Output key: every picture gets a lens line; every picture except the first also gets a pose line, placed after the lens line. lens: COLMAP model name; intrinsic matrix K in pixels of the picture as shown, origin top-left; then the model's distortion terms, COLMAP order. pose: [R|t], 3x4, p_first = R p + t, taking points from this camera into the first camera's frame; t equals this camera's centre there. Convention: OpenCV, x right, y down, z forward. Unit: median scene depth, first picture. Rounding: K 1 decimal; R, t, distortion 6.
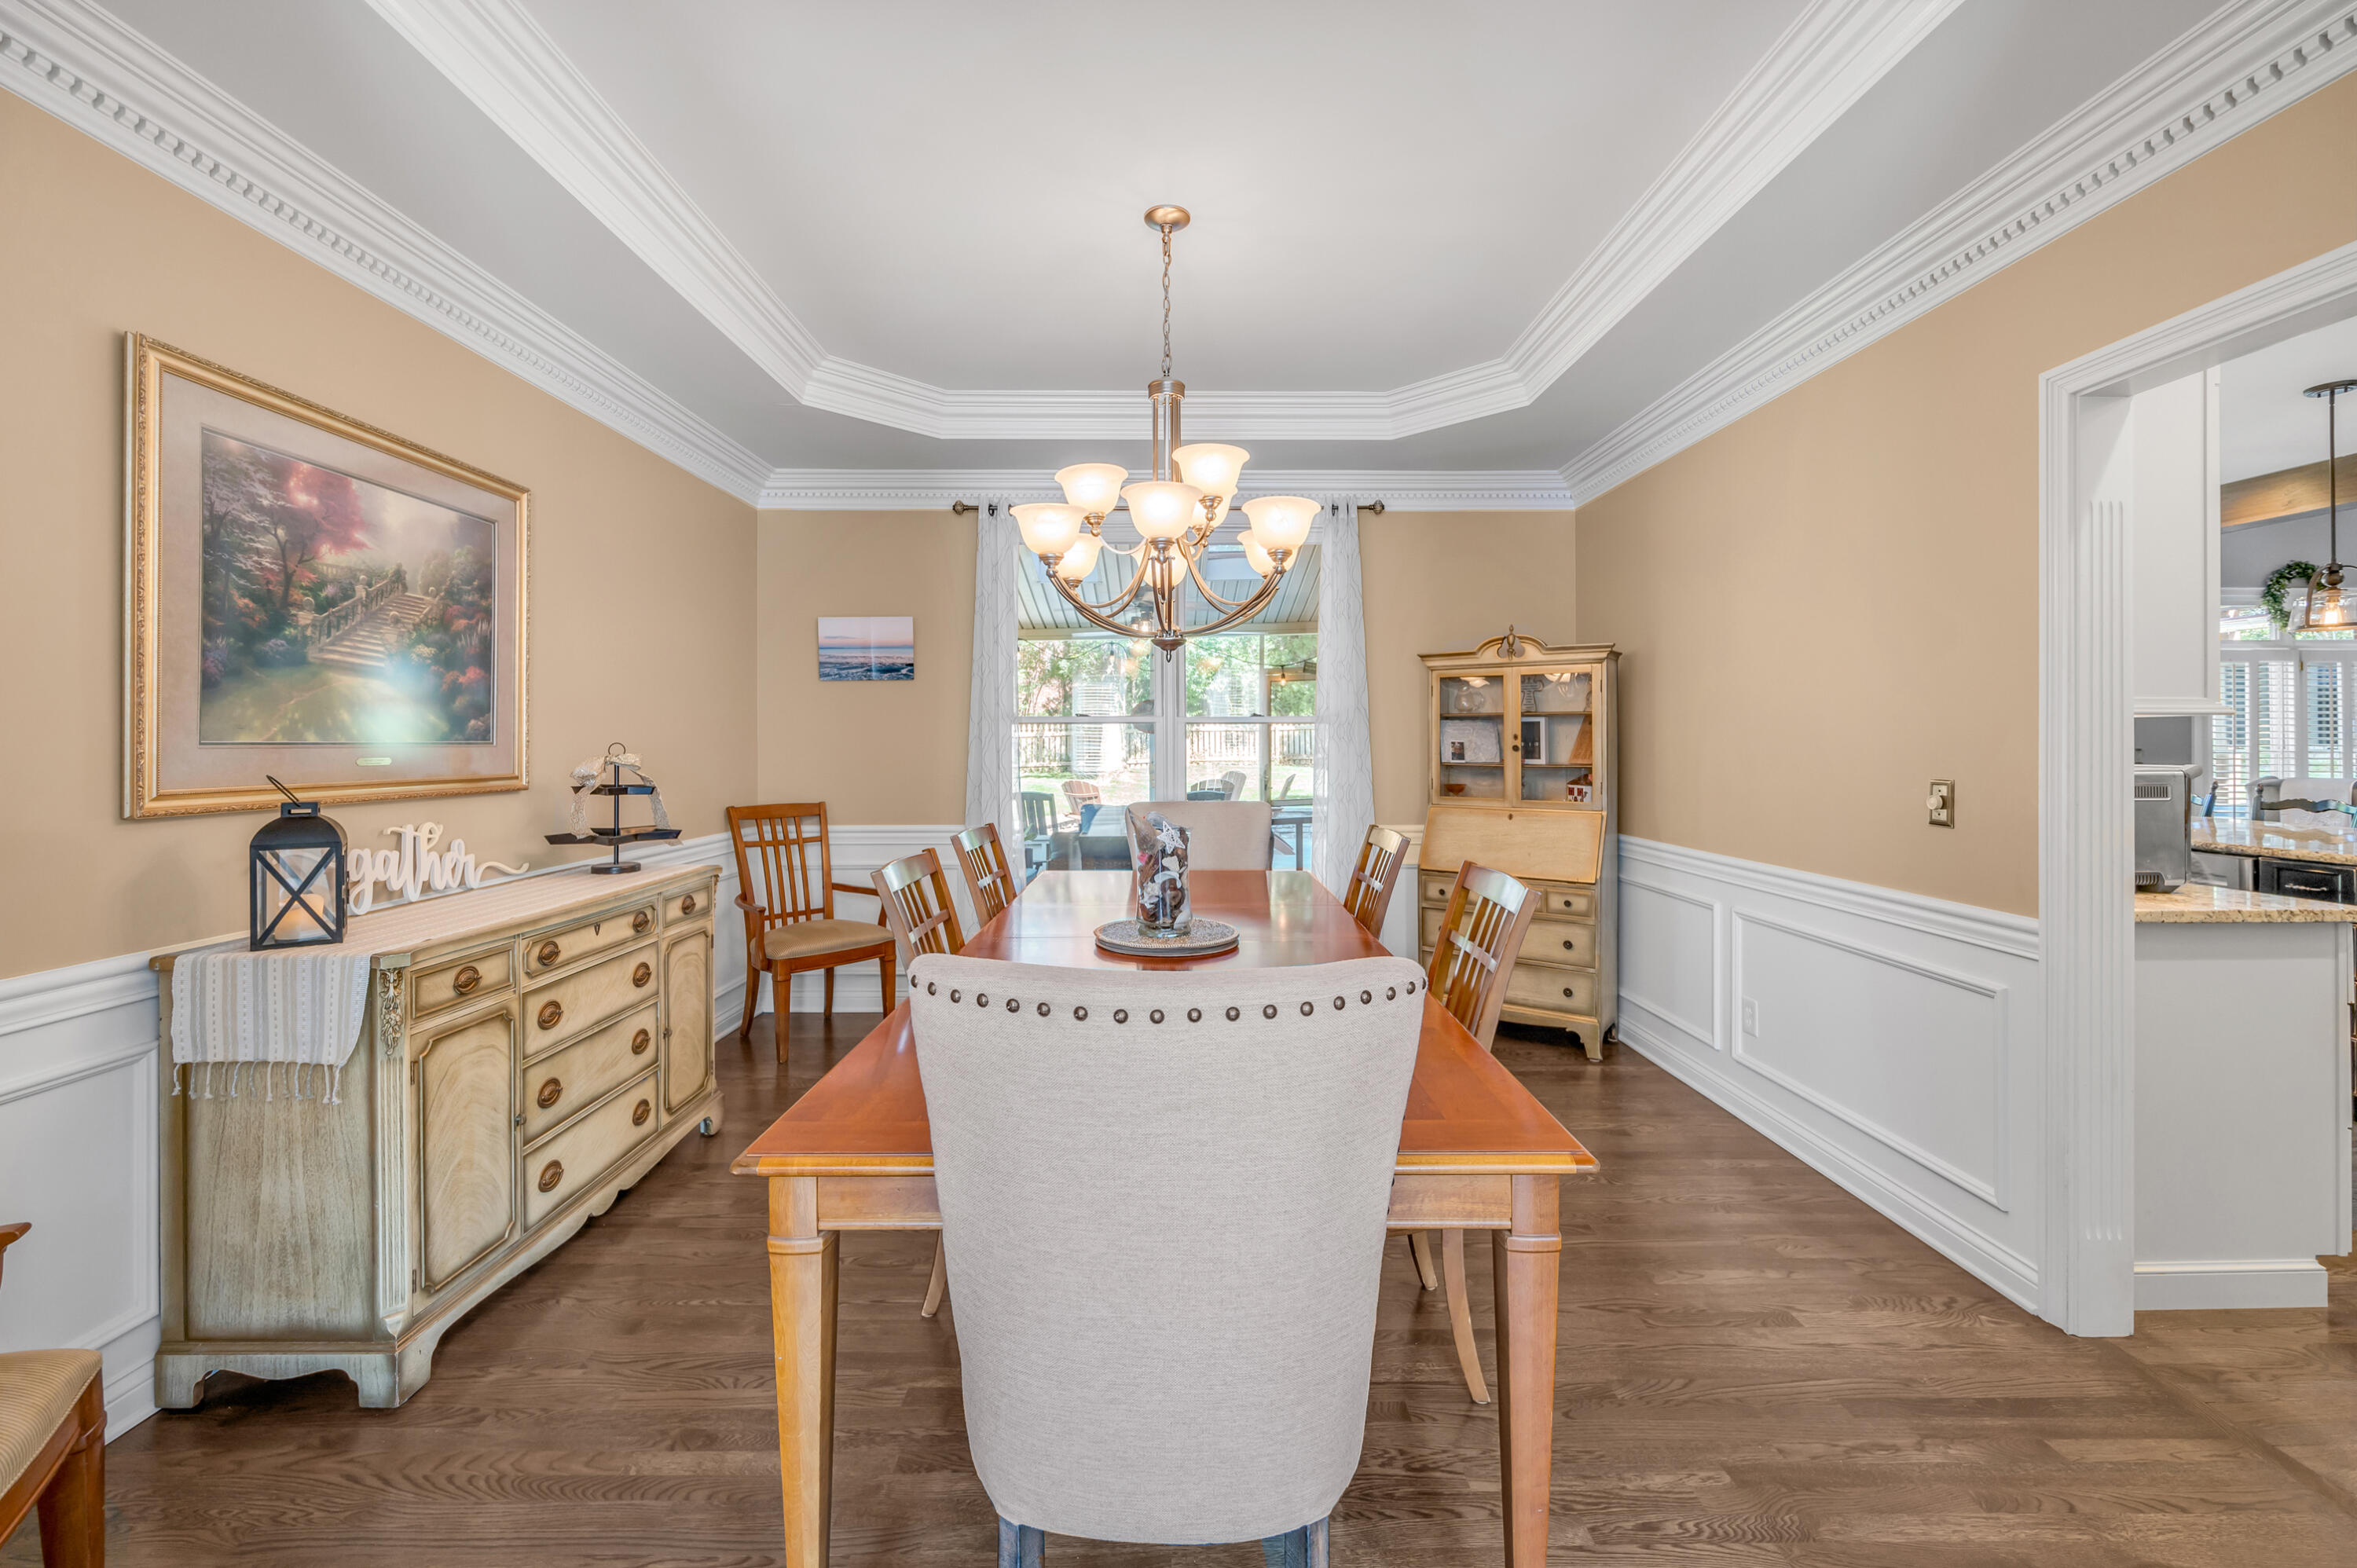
lens RADIAL K [[951.4, 0, 1191.7], [0, 951.4, 752.3], [0, 0, 1]] dist [-0.000151, -0.000265]
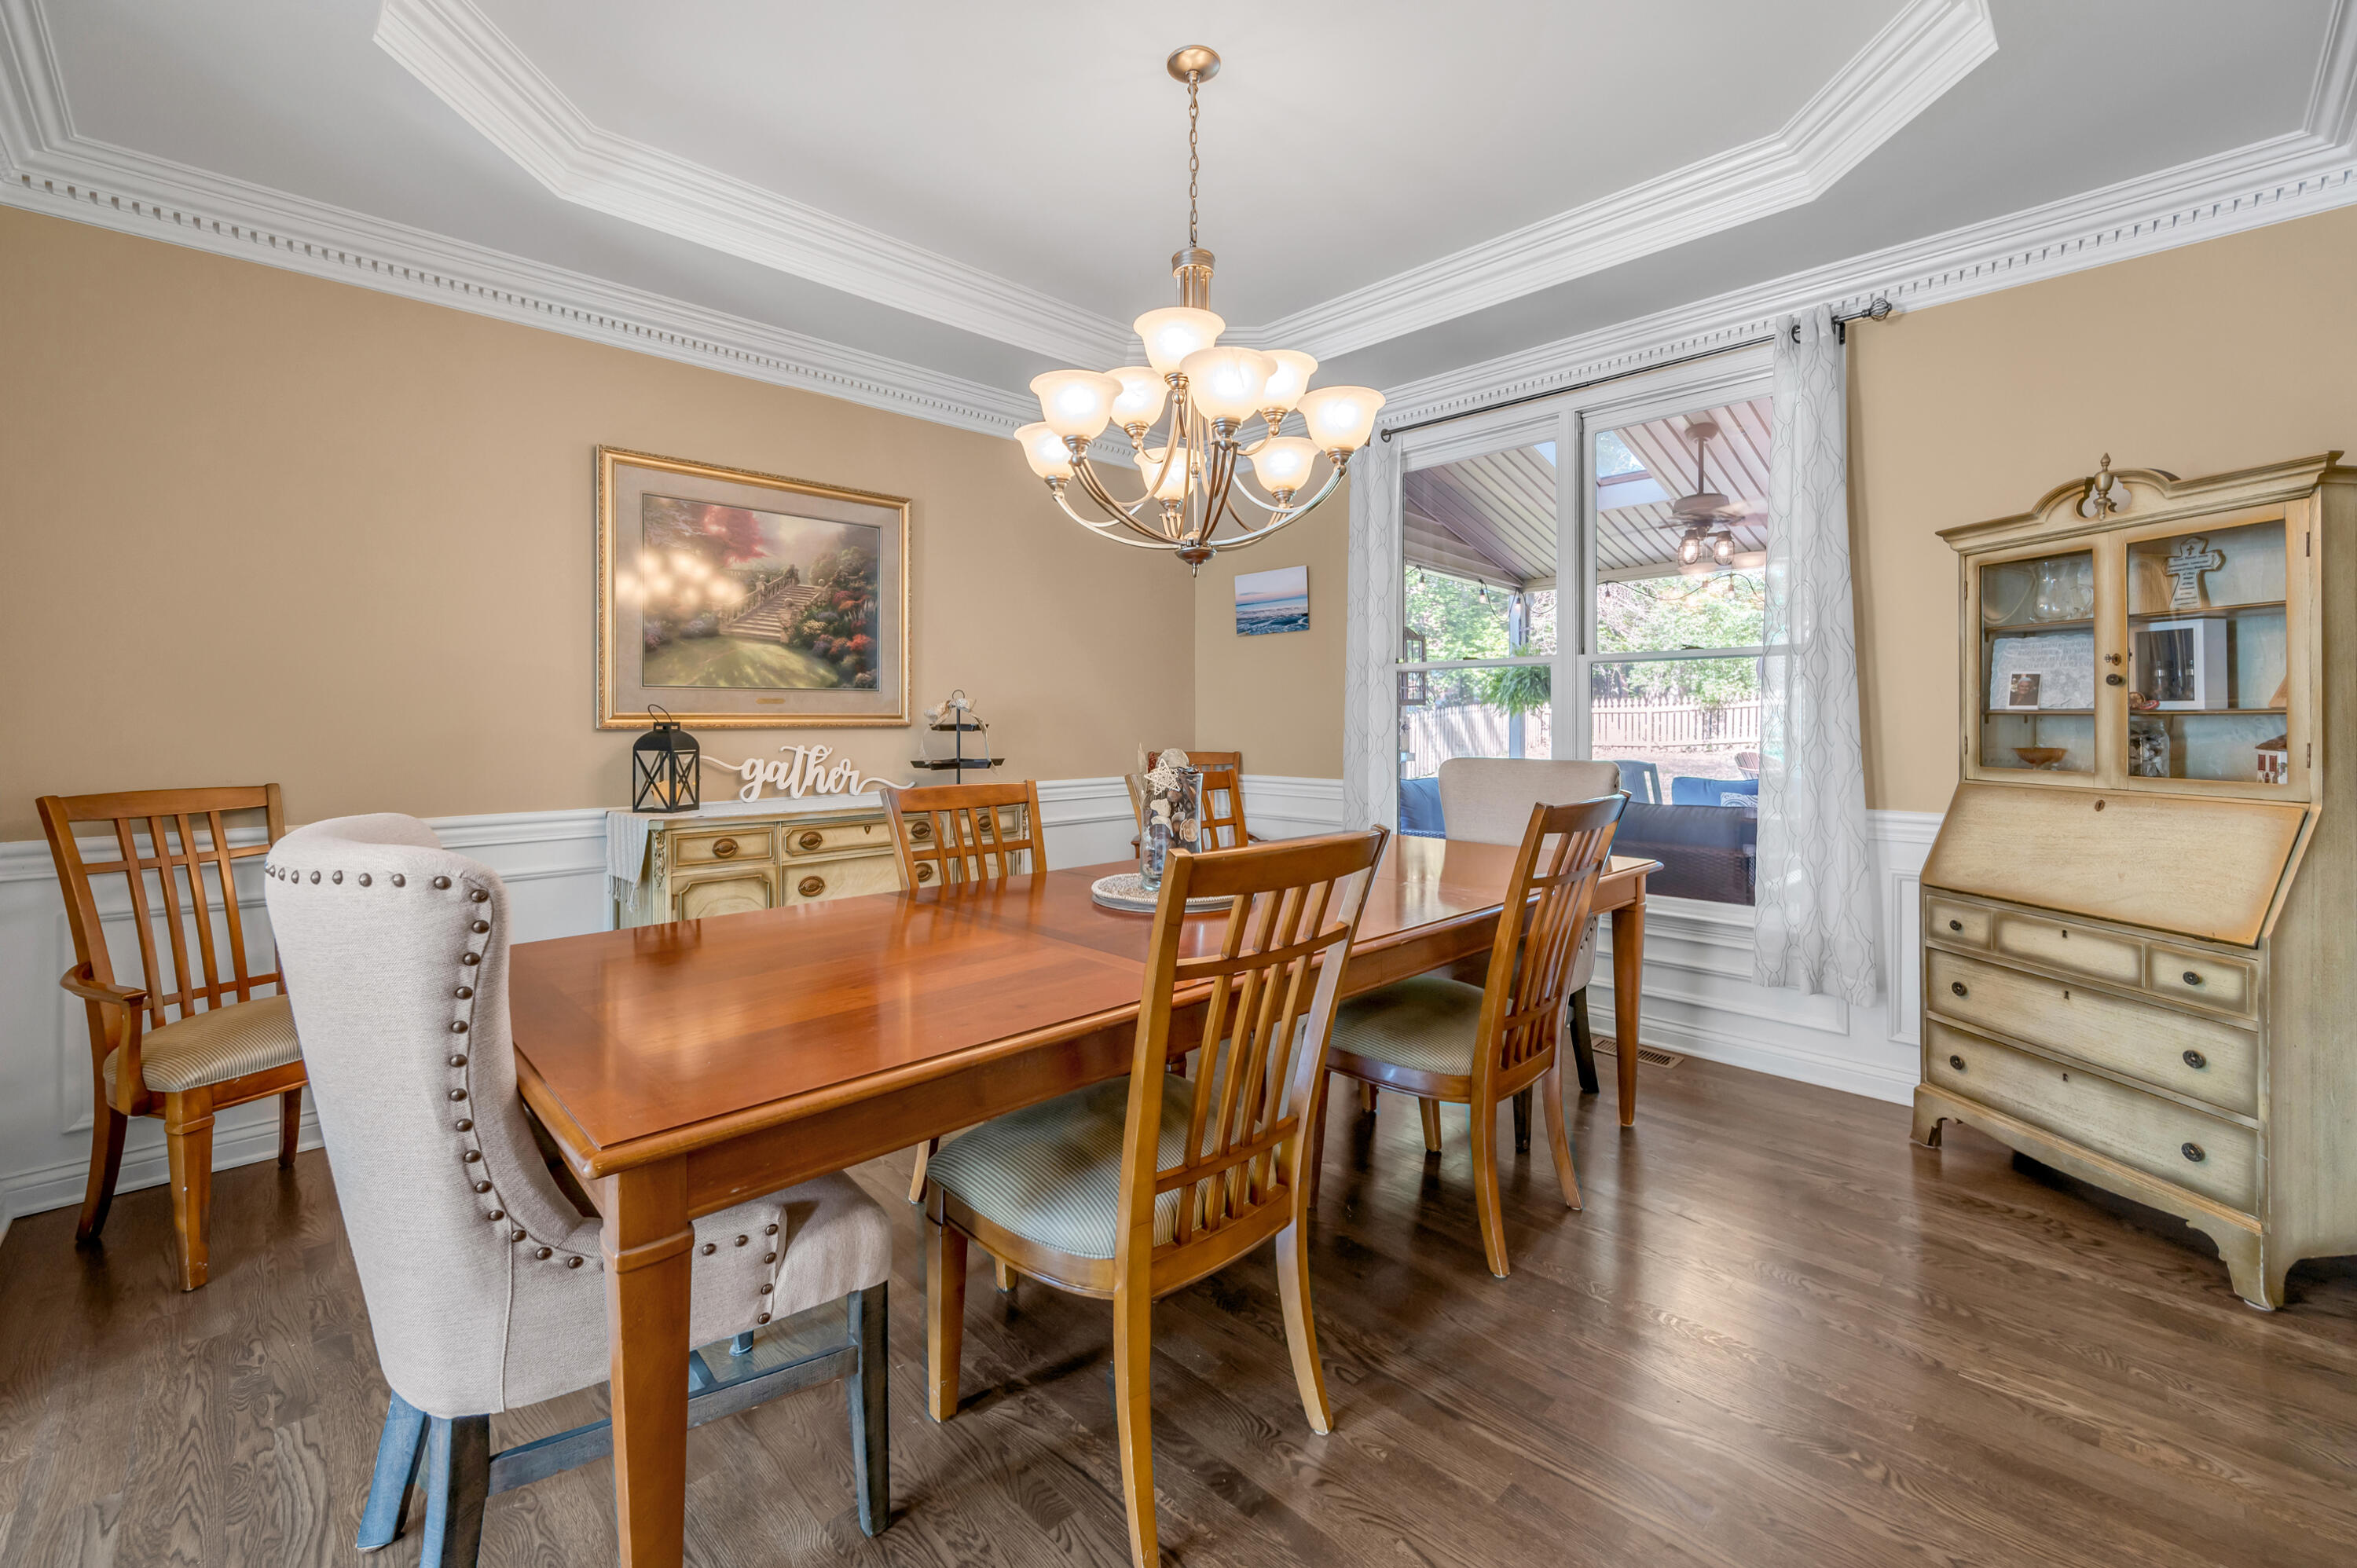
lens RADIAL K [[969.5, 0, 1185.3], [0, 969.5, 727.0], [0, 0, 1]] dist [0.000838, -0.000042]
pose [[0.693074, 0.005961, -0.720842, 0.584272], [-0.005147, 0.999981, 0.003321, 0.036789], [0.720848, 0.001409, 0.693092, 0.366767]]
